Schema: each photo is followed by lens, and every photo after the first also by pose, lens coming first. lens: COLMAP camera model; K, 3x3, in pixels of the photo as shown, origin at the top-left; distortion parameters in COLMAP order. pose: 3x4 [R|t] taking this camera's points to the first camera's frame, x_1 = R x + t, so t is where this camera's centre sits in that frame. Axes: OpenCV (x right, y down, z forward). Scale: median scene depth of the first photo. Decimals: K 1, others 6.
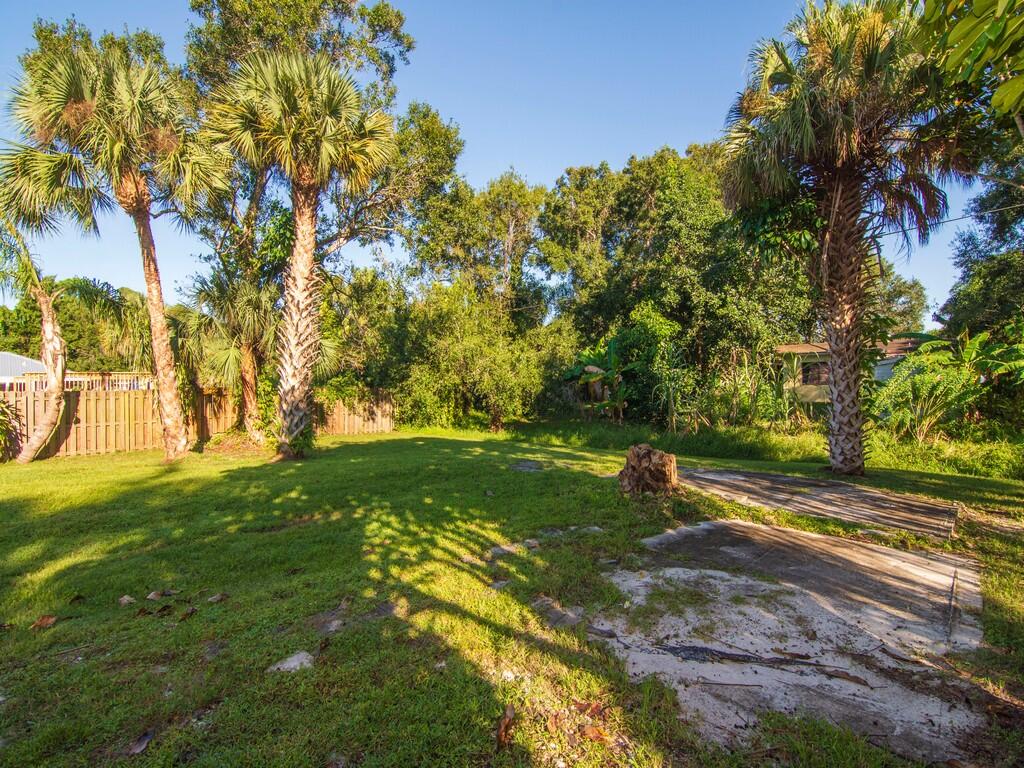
lens RADIAL K [[494.0, 0, 515.9], [0, 494.0, 383.9], [0, 0, 1]] dist [-0.001548, -0.010957]
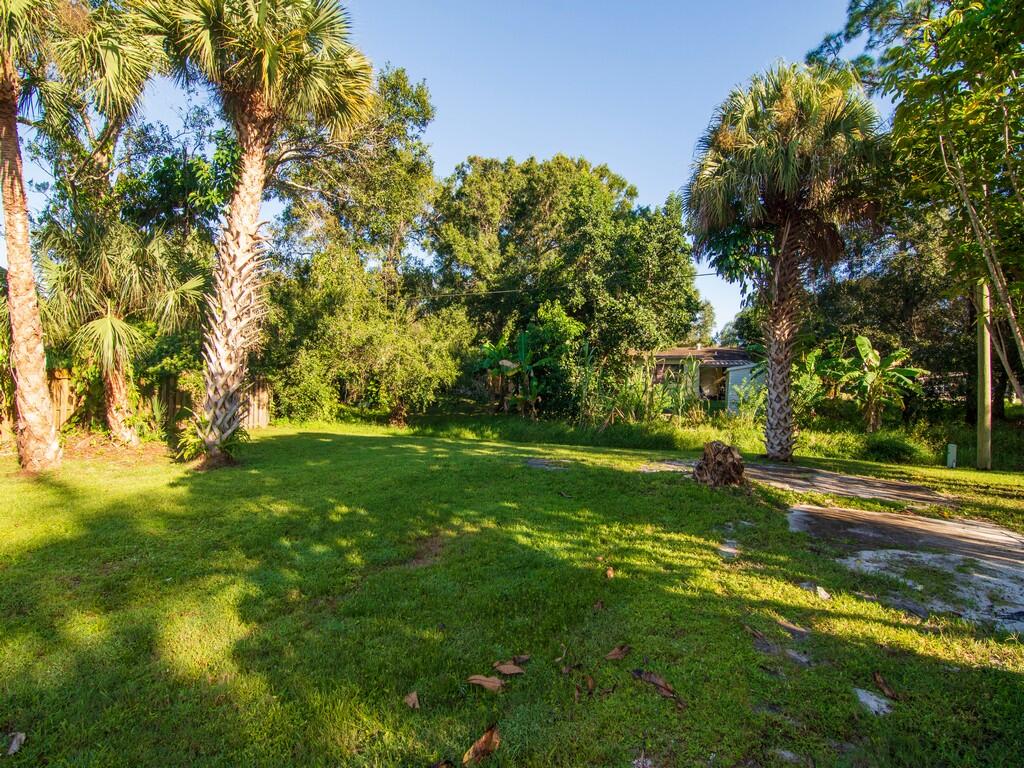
lens RADIAL K [[494.0, 0, 515.9], [0, 494.0, 383.9], [0, 0, 1]] dist [-0.001548, -0.010957]
pose [[0.922135, 0.025800, 0.386006, -0.271997], [-0.032432, 0.999417, 0.010677, 0.000471], [-0.385506, -0.022365, 0.922434, 0.085324]]
